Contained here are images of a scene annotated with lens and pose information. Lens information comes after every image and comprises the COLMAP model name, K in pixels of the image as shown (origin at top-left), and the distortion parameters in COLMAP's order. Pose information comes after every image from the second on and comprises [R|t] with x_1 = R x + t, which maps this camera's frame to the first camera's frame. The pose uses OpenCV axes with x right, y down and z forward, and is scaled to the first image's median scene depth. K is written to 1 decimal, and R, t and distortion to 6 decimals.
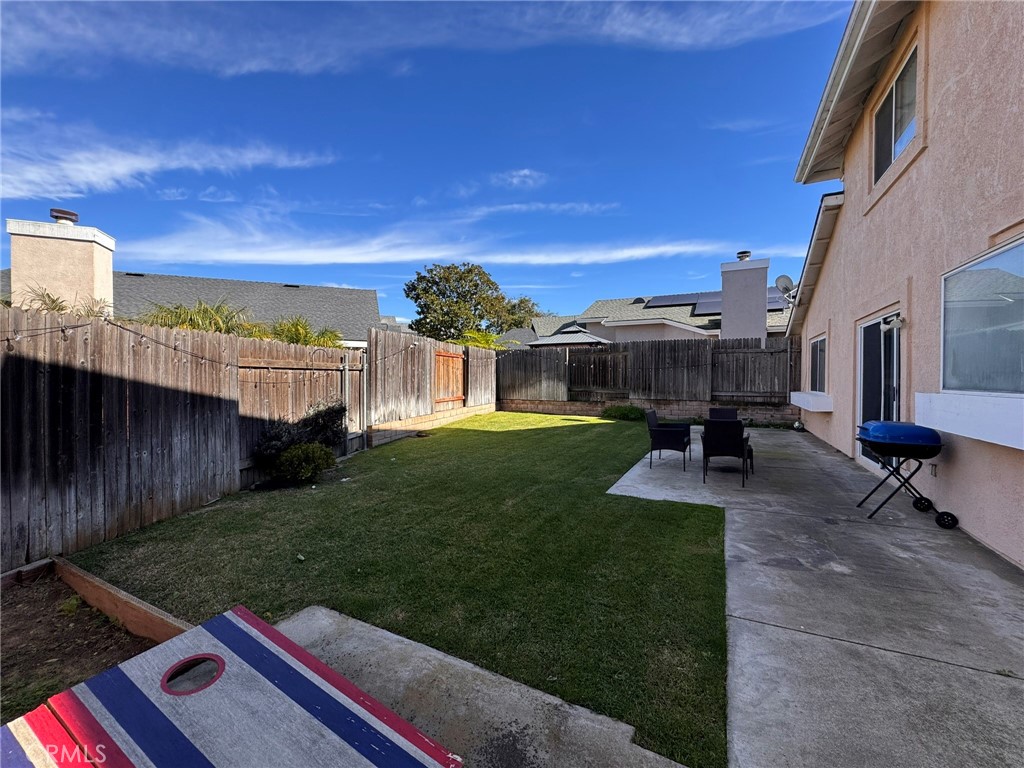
lens RADIAL K [[409.9, 0, 511.1], [0, 409.9, 381.3], [0, 0, 1]] dist [-0.002171, 0.000197]
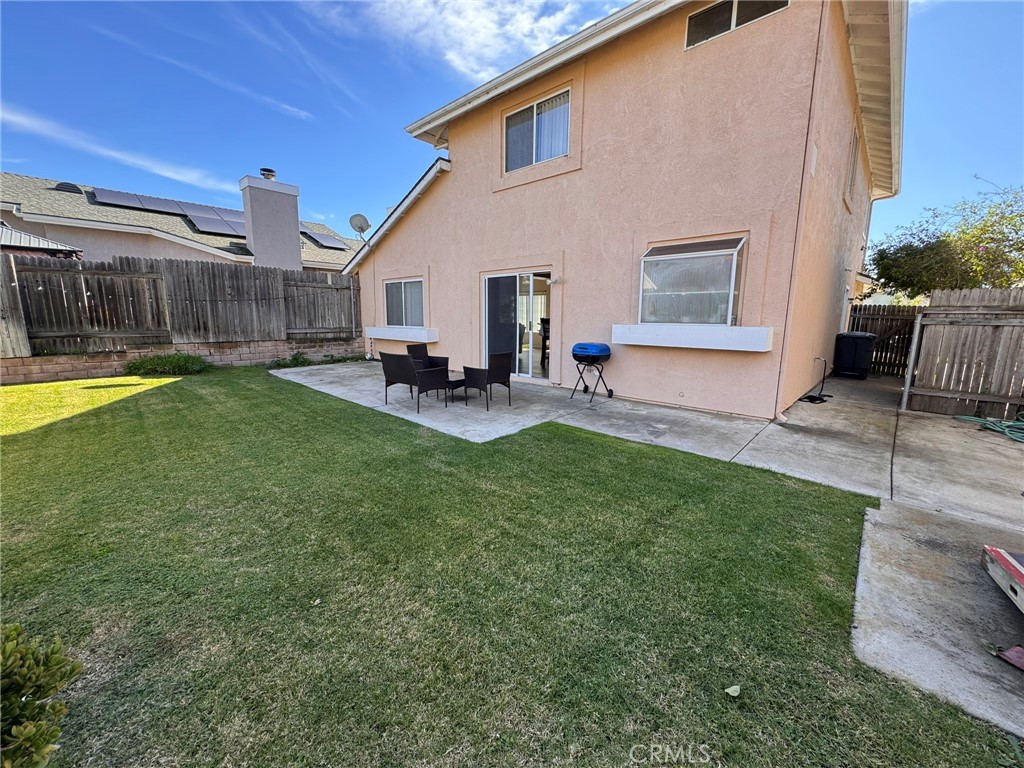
lens RADIAL K [[409.9, 0, 510.8], [0, 409.9, 382.3], [0, 0, 1]] dist [-0.002171, 0.000197]
pose [[0.263985, -0.158612, 0.951396, -0.342759], [0.003293, 0.986529, 0.163555, -0.007124], [-0.964521, -0.040043, 0.260952, 0.393727]]
